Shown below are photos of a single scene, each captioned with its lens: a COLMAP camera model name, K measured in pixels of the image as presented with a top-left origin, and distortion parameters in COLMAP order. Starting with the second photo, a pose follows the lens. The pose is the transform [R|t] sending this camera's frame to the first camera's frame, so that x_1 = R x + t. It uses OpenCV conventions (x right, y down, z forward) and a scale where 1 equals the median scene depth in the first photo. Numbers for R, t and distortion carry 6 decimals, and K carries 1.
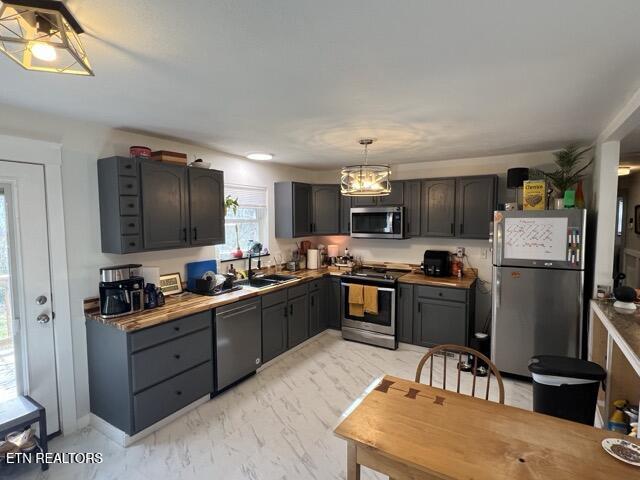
lens RADIAL K [[334.4, 0, 318.4], [0, 334.4, 241.0], [0, 0, 1]] dist [0.002471, 0.000496]
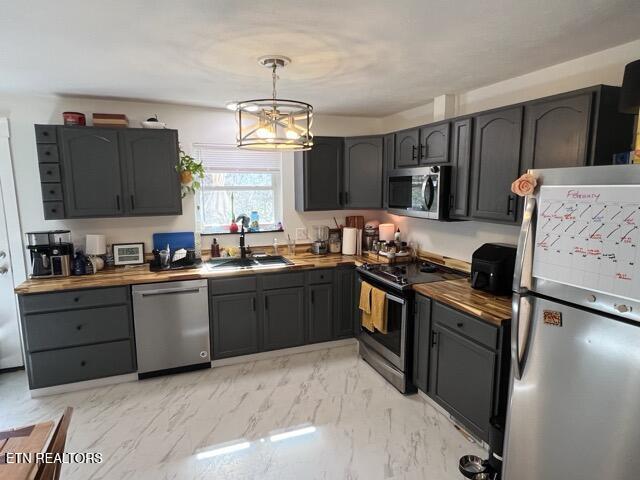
lens RADIAL K [[383.0, 0, 320.9], [0, 383.0, 242.0], [0, 0, 1]] dist [-0.000969, 0.001183]
pose [[0.805831, 0.089279, -0.585377, 0.551687], [-0.040436, 0.994558, 0.096022, -0.028406], [0.590763, -0.053707, 0.805055, 0.370713]]
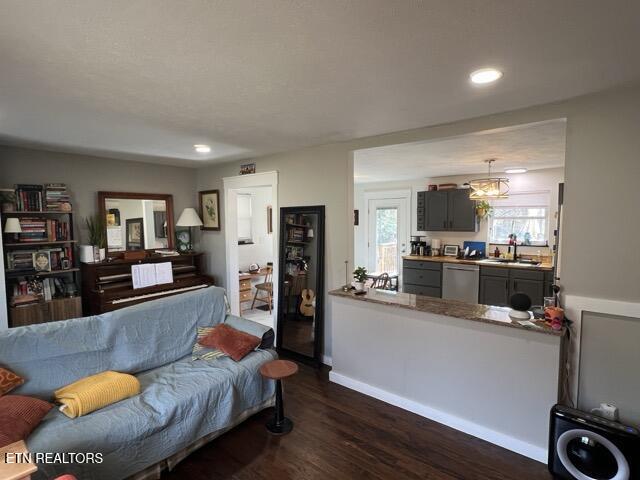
lens RADIAL K [[334.4, 0, 321.9], [0, 334.4, 240.7], [0, 0, 1]] dist [0.002471, 0.000496]
pose [[-0.116996, 0.075181, -0.990283, 1.332836], [-0.060287, 0.994754, 0.082643, -0.034976], [0.991301, 0.069370, -0.111849, 0.396386]]
